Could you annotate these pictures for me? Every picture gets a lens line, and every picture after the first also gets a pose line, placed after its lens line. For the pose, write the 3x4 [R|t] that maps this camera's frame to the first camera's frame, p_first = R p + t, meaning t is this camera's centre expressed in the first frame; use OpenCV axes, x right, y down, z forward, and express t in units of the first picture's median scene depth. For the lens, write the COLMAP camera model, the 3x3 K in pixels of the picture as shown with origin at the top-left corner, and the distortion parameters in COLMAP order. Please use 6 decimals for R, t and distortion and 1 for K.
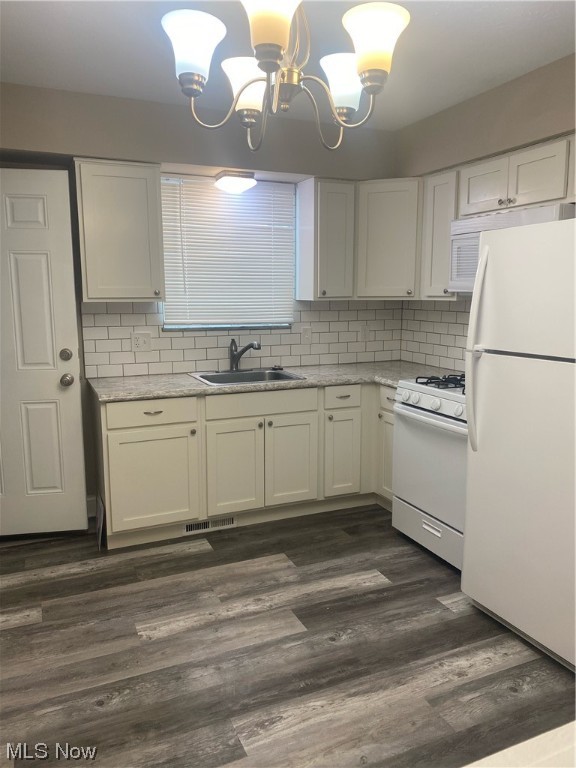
lens RADIAL K [[579.9, 0, 288.0], [0, 579.9, 384.0], [0, 0, 1]] dist [0.008760, 0.003019]
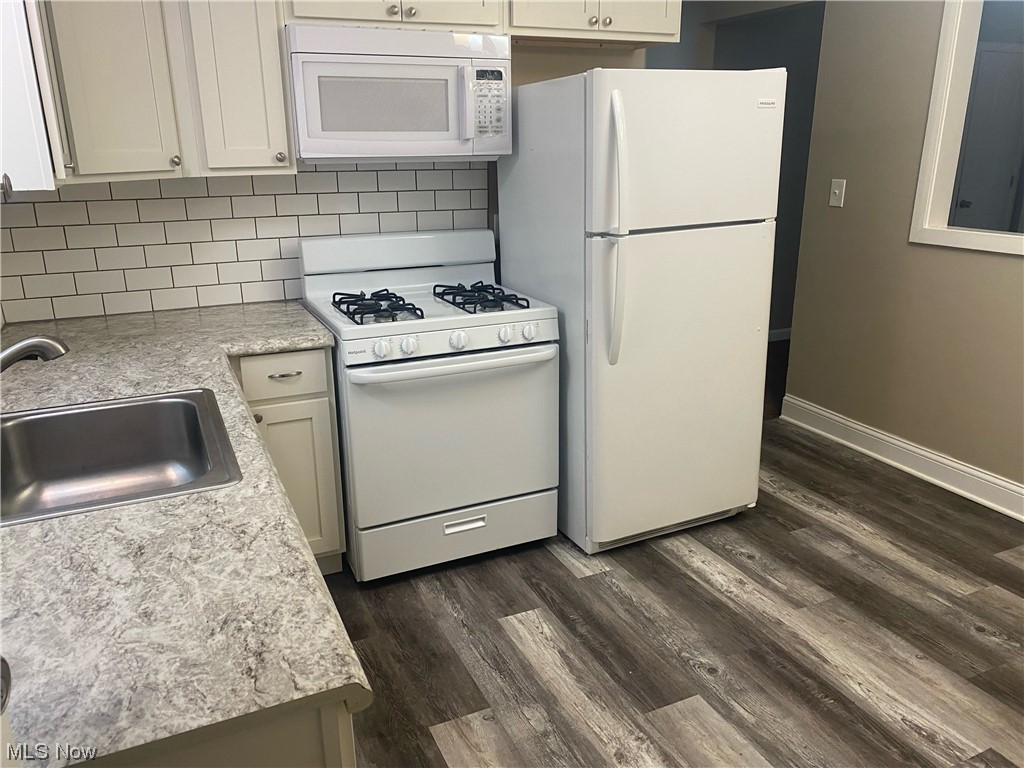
lens RADIAL K [[773.1, 0, 512.0], [0, 773.1, 384.0], [0, 0, 1]] dist [0.008760, 0.003019]
pose [[-0.006507, -0.297991, 0.954547, -0.651056], [0.170910, 0.940190, 0.294674, -0.182235], [-0.985265, 0.165060, 0.044812, 1.052273]]
